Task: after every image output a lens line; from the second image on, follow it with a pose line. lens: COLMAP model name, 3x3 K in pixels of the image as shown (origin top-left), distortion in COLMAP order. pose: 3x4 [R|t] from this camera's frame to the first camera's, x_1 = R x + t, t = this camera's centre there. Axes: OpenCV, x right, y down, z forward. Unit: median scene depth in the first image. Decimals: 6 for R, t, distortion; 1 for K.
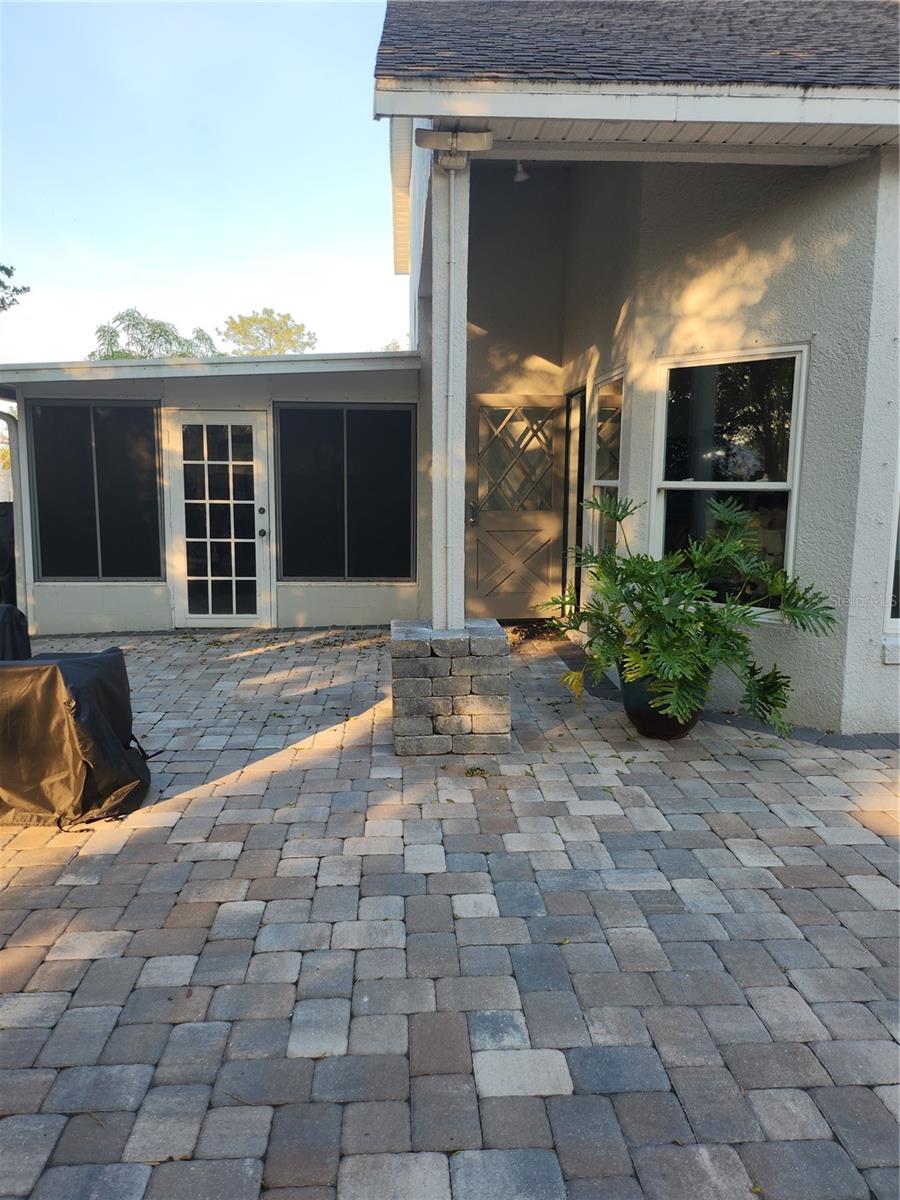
lens RADIAL K [[832.1, 0, 441.7], [0, 832.1, 582.9], [0, 0, 1]] dist [0.064003, -0.060989]
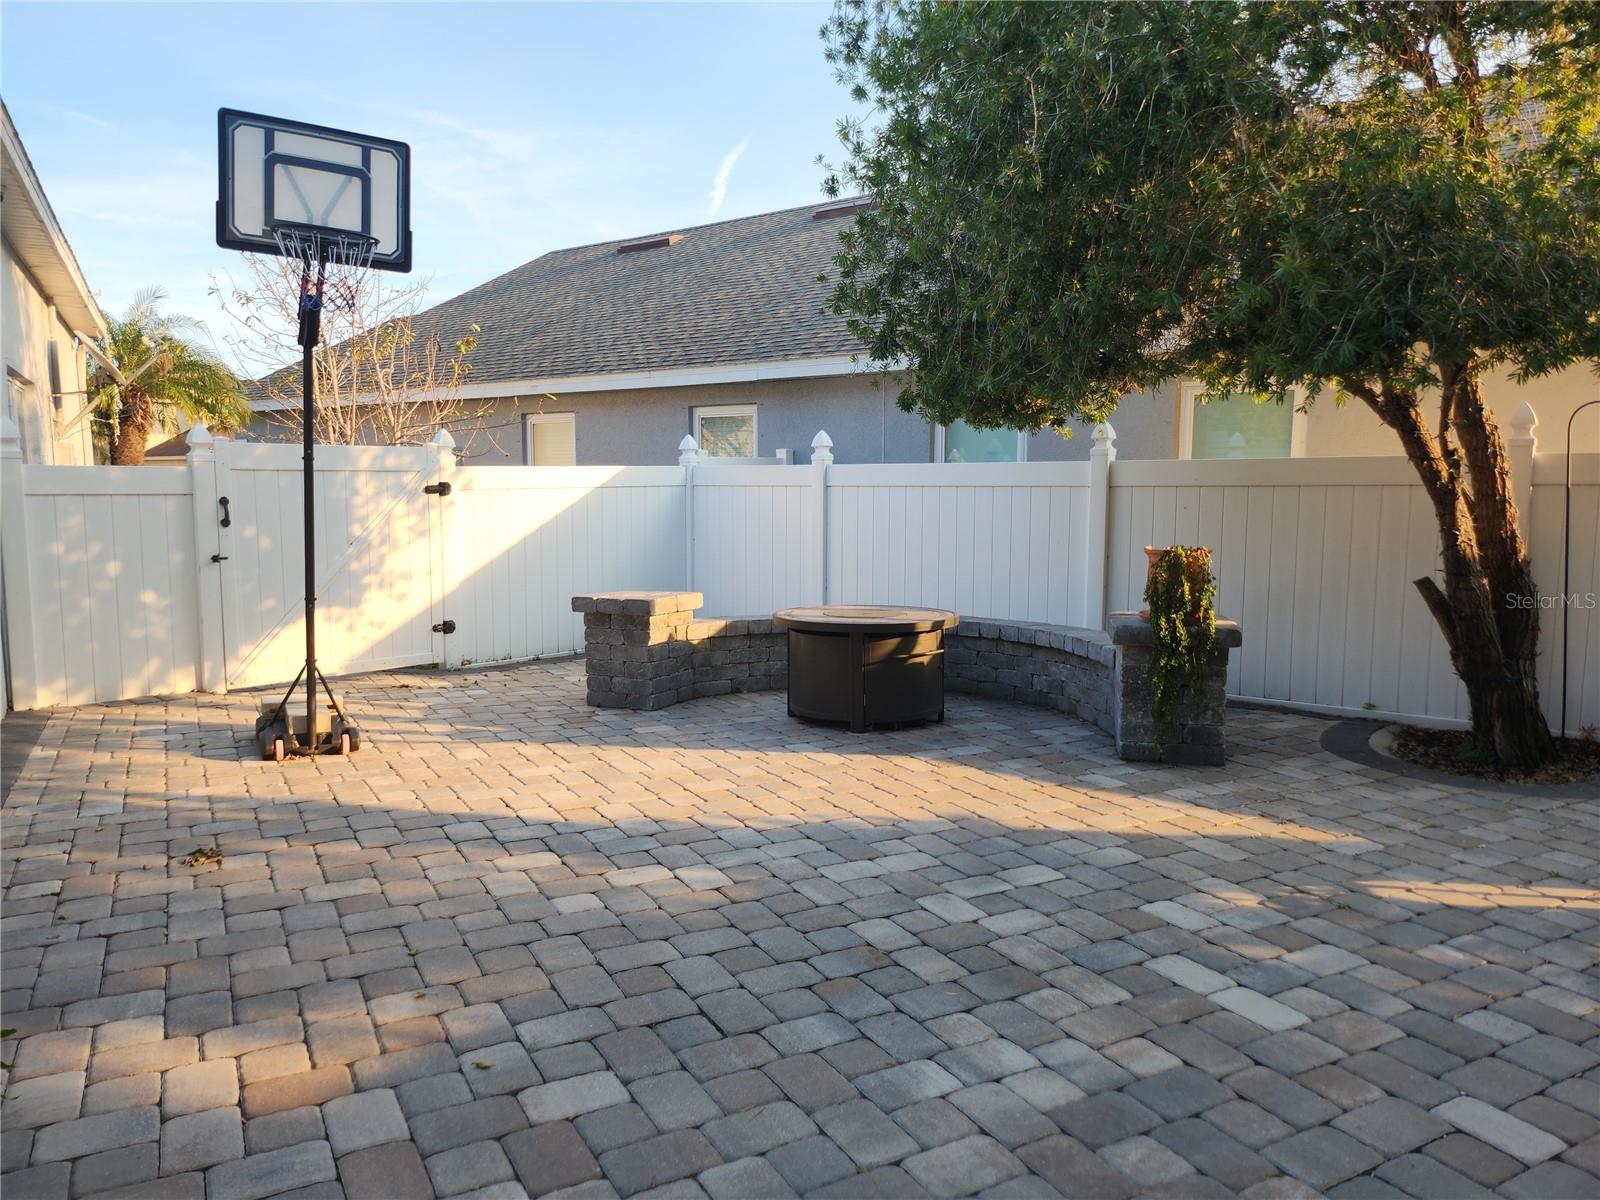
lens RADIAL K [[1109.5, 0, 800.0], [0, 1109.5, 600.0], [0, 0, 1]] dist [0.064003, -0.060989]
pose [[-0.438528, -0.100373, 0.893095, -0.187567], [0.113008, 0.979698, 0.165595, -0.084982], [-0.891584, 0.173545, -0.418282, 0.727932]]
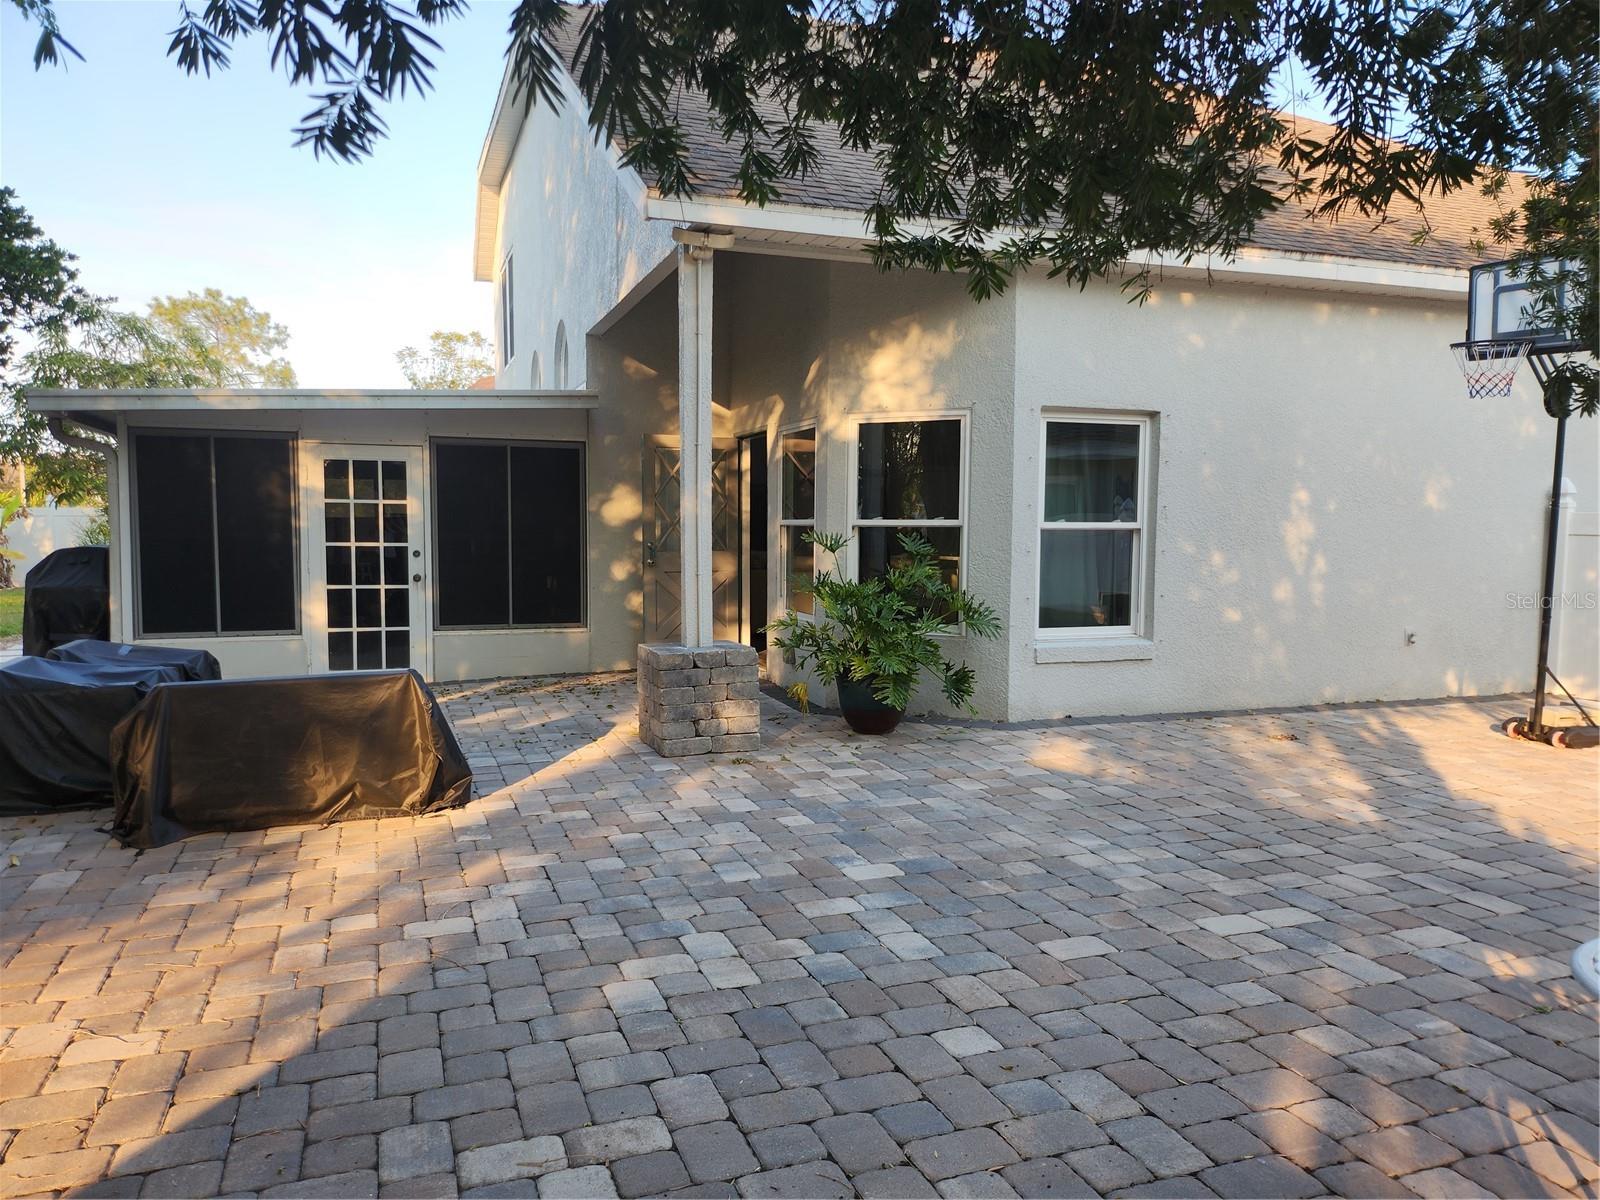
lens RADIAL K [[1109.5, 0, 800.0], [0, 1109.5, 600.0], [0, 0, 1]] dist [0.064003, -0.060989]
pose [[0.952378, -0.021795, 0.304141, -0.305632], [0.039766, 0.997801, -0.053019, 0.074027], [-0.302317, 0.062588, 0.951150, -0.464484]]
